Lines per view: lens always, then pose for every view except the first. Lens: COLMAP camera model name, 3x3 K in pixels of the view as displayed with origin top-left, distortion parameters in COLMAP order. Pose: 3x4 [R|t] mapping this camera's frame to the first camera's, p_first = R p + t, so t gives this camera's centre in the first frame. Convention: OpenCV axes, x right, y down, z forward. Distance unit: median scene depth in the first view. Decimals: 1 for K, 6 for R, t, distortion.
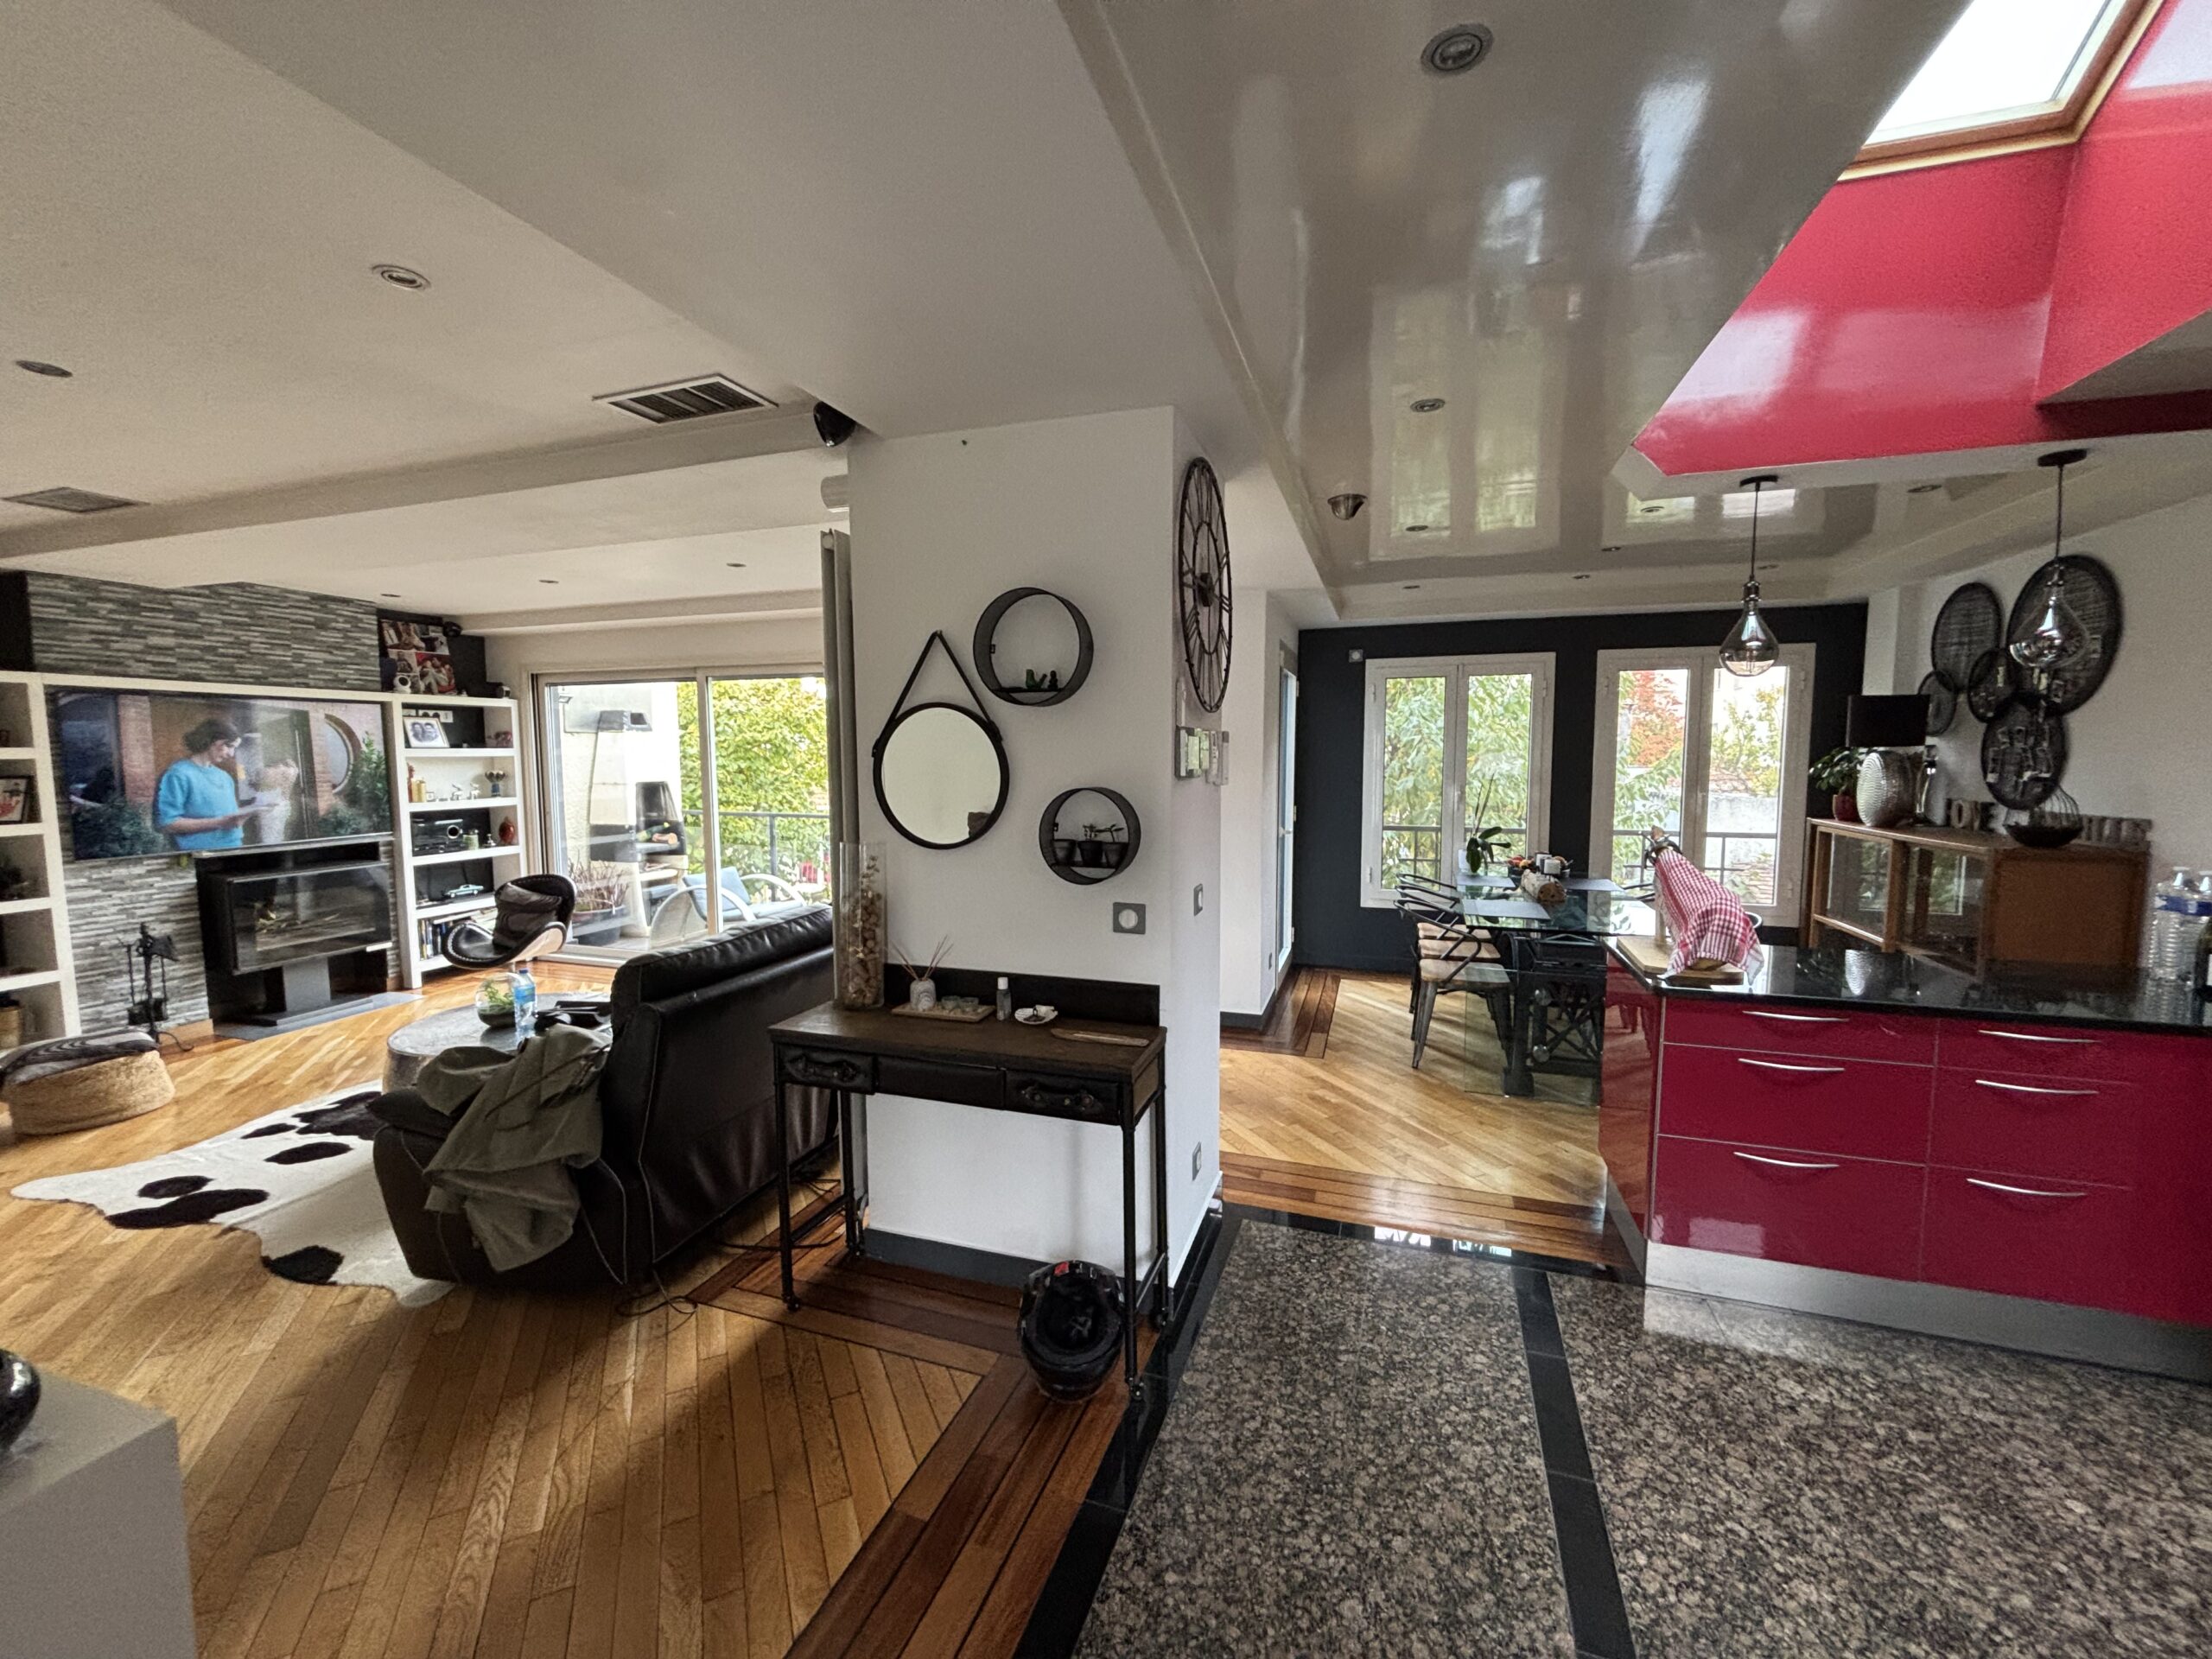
lens RADIAL K [[890.2, 0, 1104.5], [0, 890.2, 825.1], [0, 0, 1]] dist [0.006574, -0.001184]
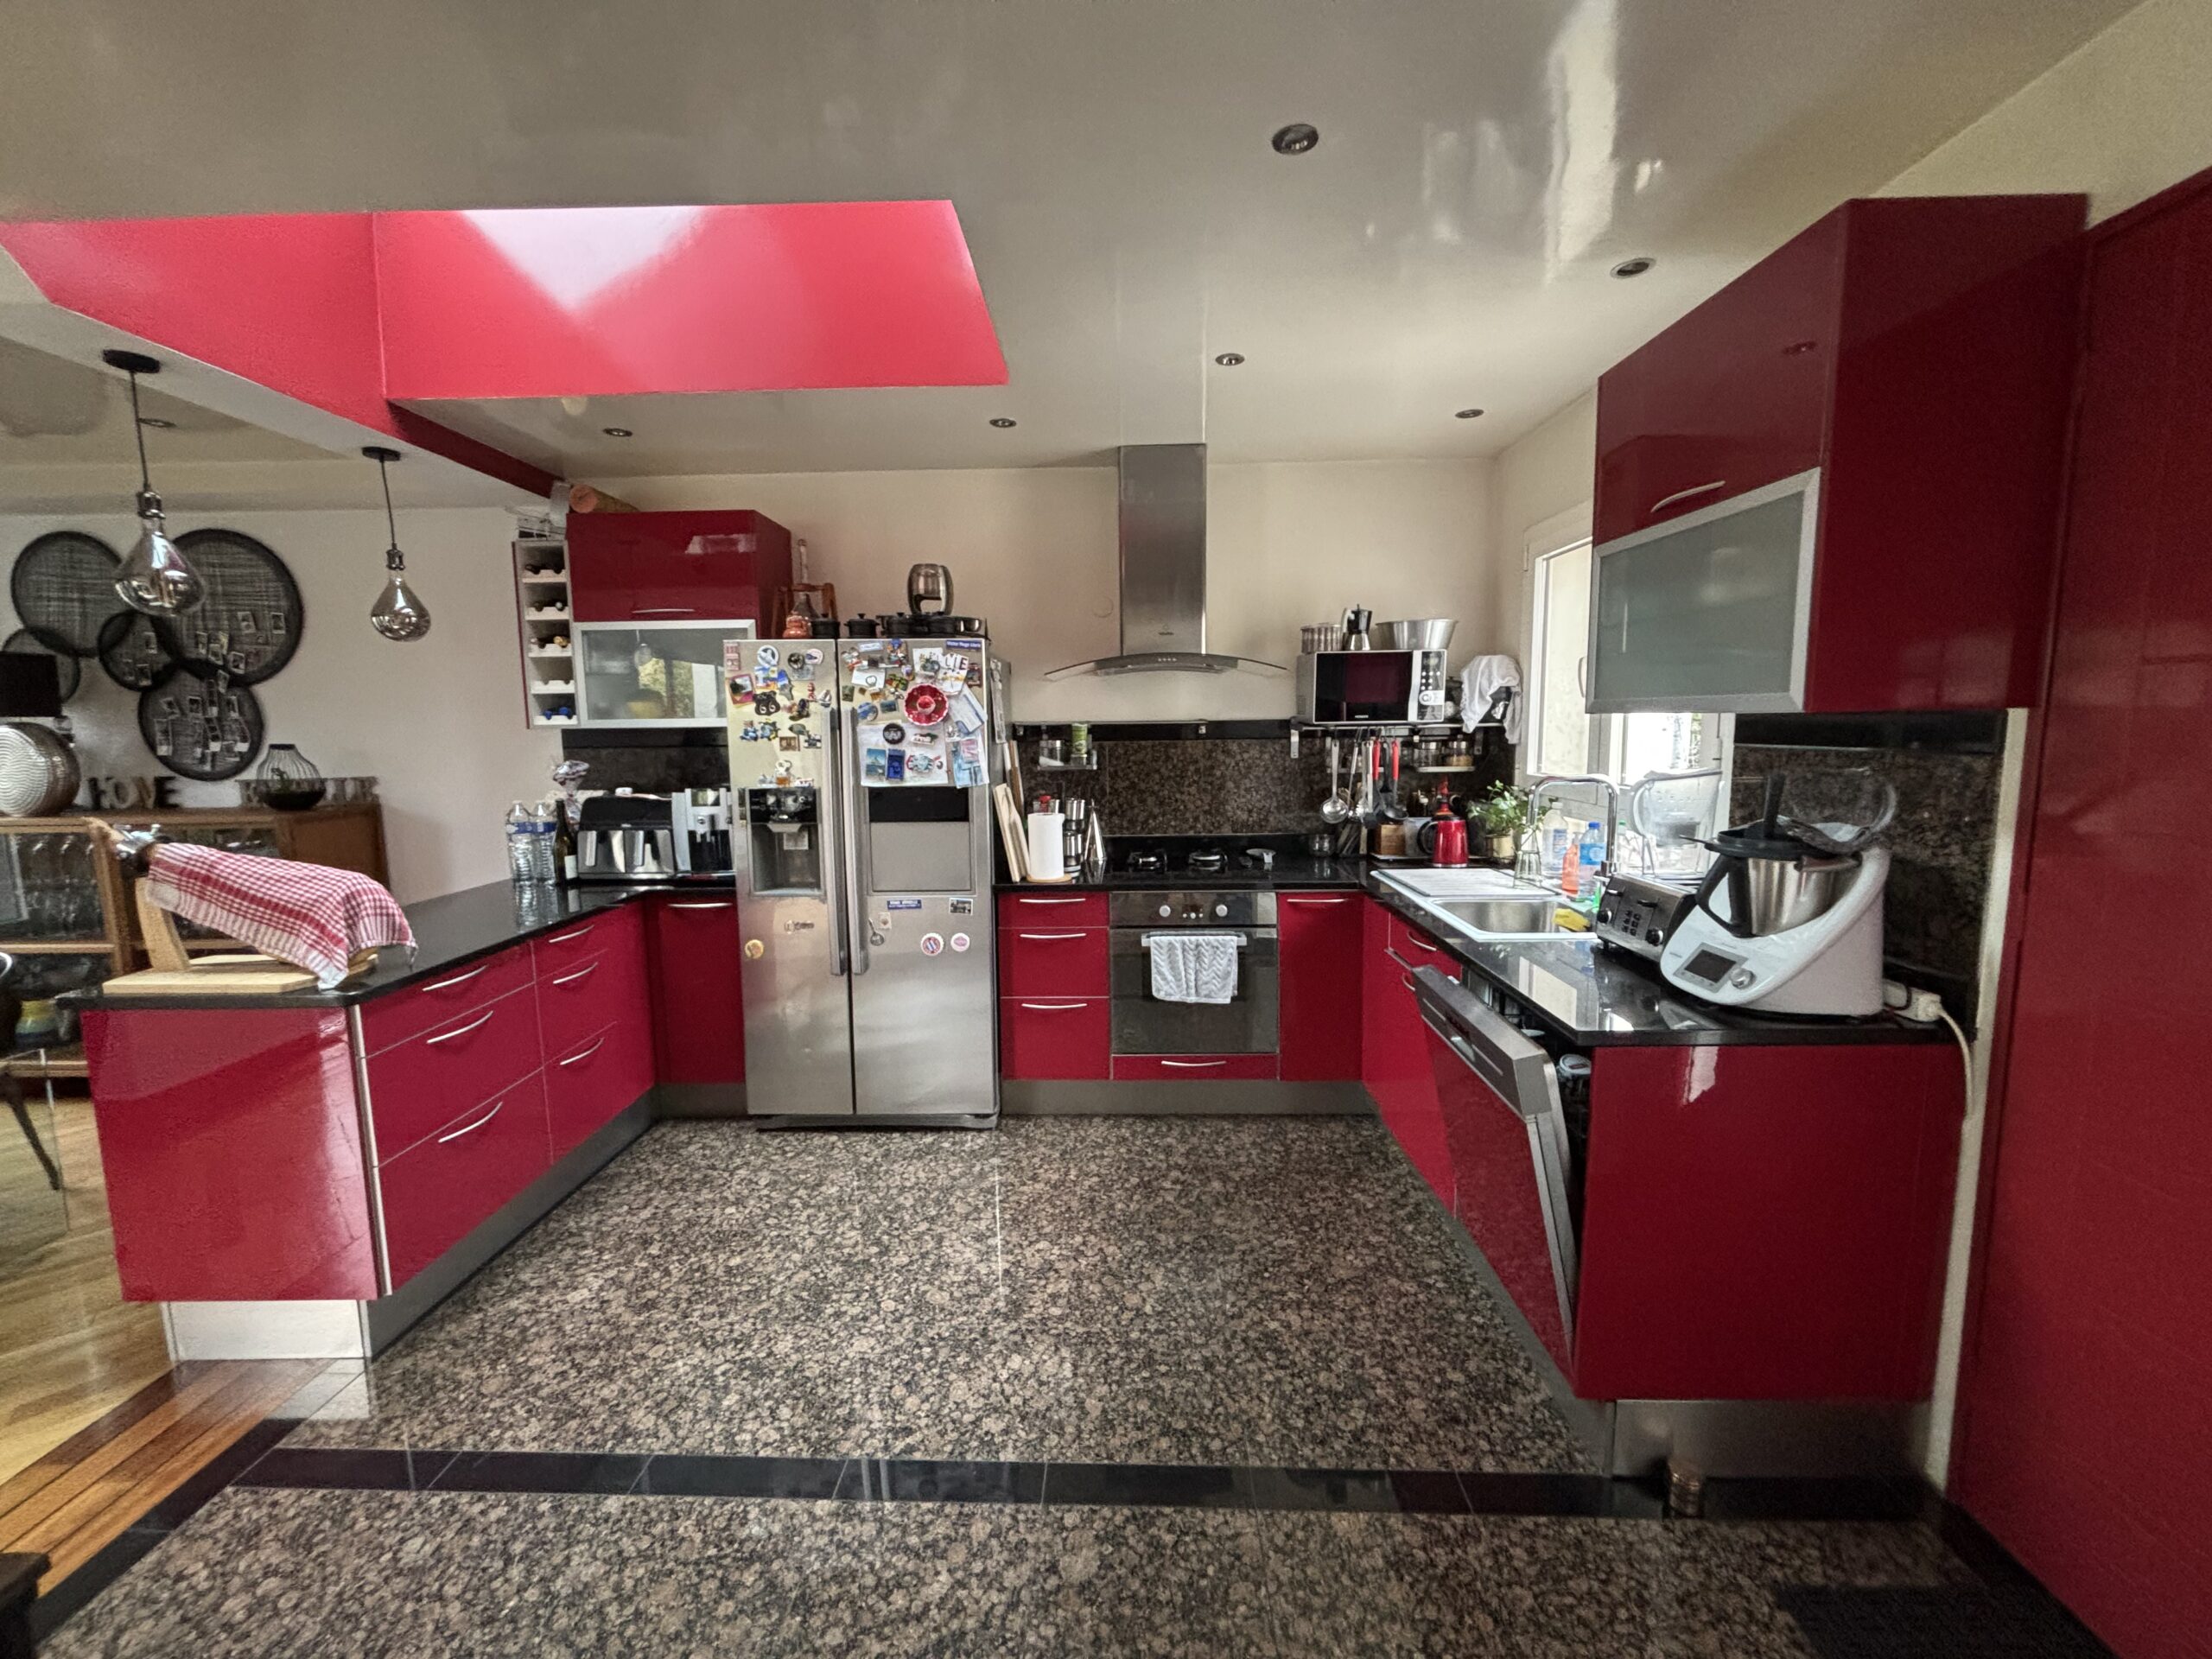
lens RADIAL K [[890.2, 0, 1101.1], [0, 890.2, 826.5], [0, 0, 1]] dist [0.006574, -0.001184]
pose [[-0.304888, -0.103890, 0.946705, -0.341215], [0.093588, 0.985953, 0.138337, -0.018945], [-0.947779, 0.130777, -0.290882, 0.561565]]
